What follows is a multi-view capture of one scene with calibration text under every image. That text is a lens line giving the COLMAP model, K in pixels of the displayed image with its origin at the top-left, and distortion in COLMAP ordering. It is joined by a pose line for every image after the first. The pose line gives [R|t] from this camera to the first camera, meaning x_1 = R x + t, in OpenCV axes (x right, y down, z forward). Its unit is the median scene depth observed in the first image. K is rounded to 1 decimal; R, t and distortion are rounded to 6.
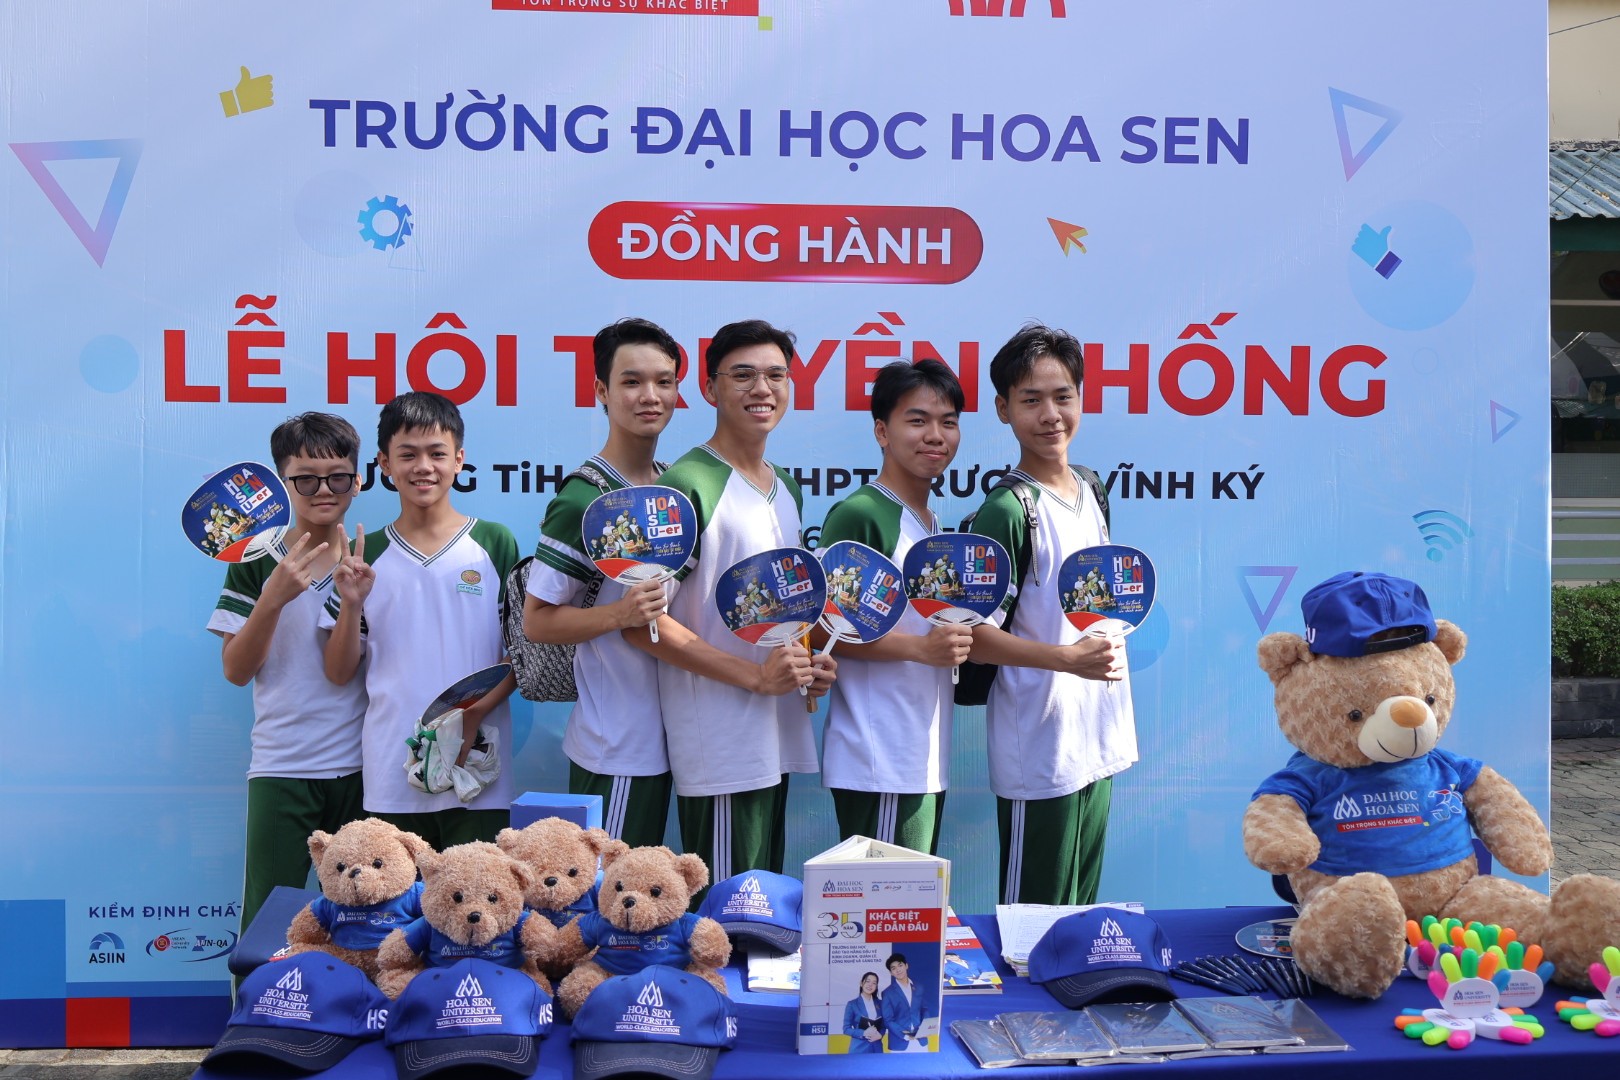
lens RADIAL K [[1633.3, 0, 810.0], [0, 1633.3, 540.0], [0, 0, 1]] dist [-0.002845, 0.033870]
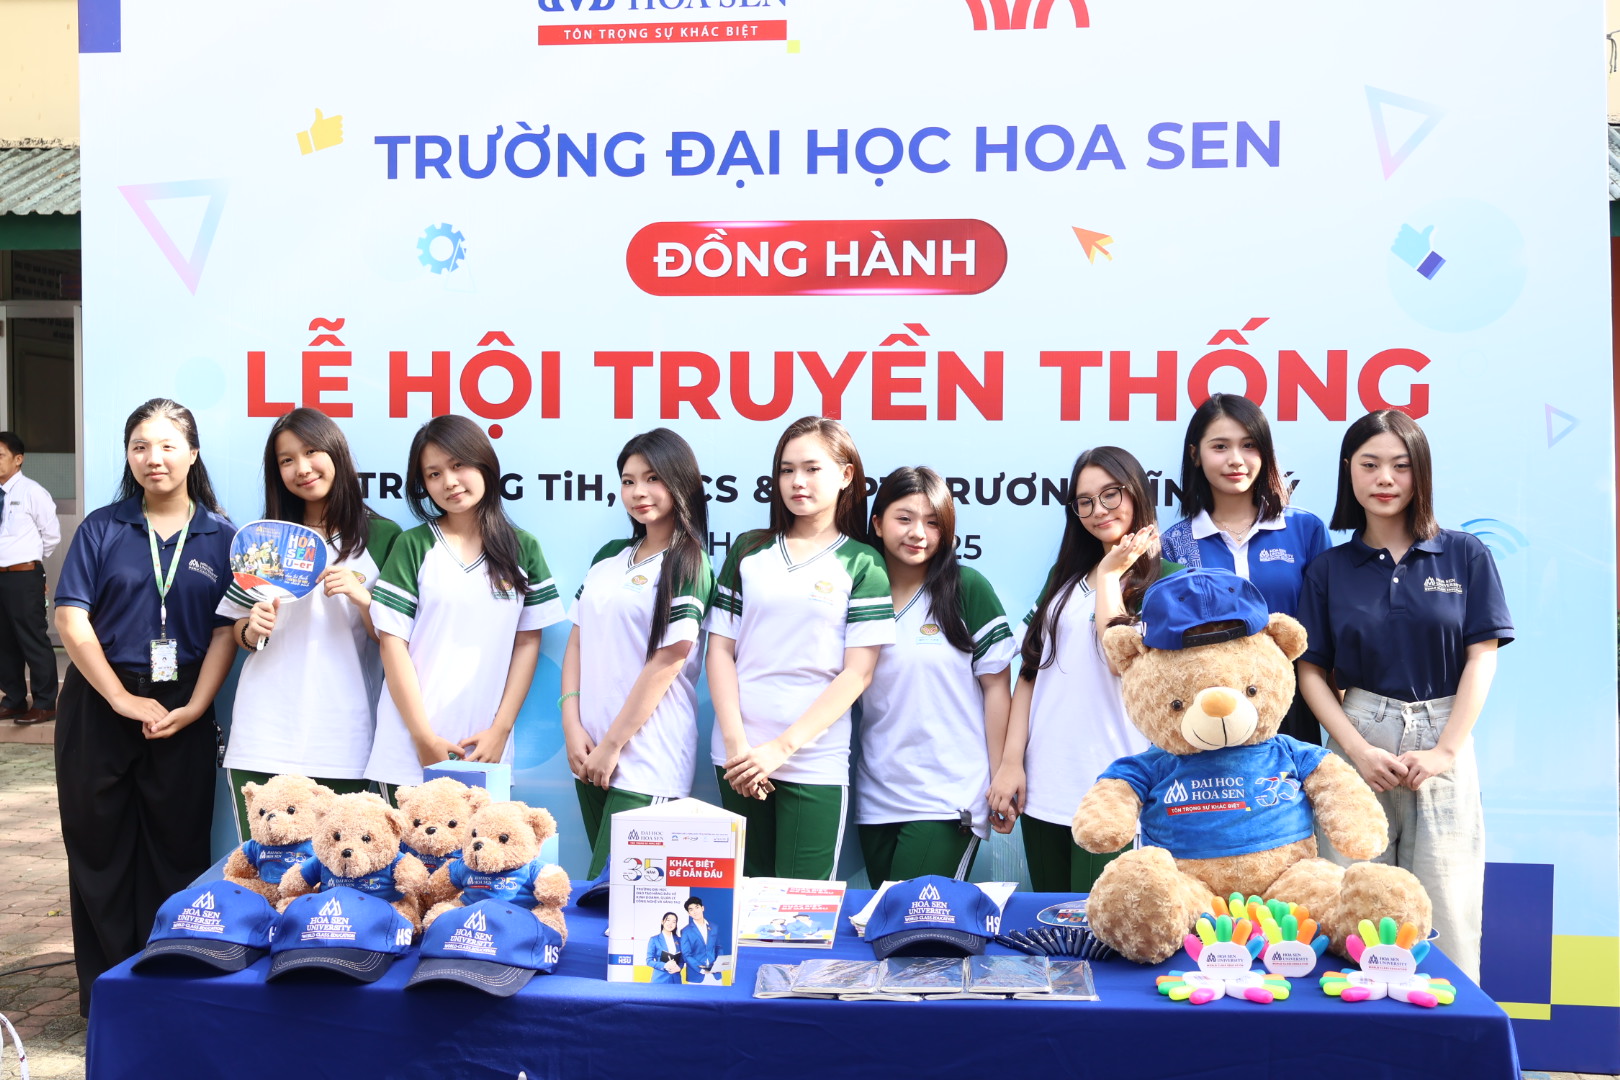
lens RADIAL K [[1811.3, 0, 810.0], [0, 1811.3, 540.0], [0, 0, 1]] dist [0.006174, -0.024694]
pose [[0.984584, 0.003431, -0.174878, 0.295250], [-0.005669, 0.999908, -0.012300, 0.015926], [0.174819, 0.013101, 0.984513, -0.196247]]
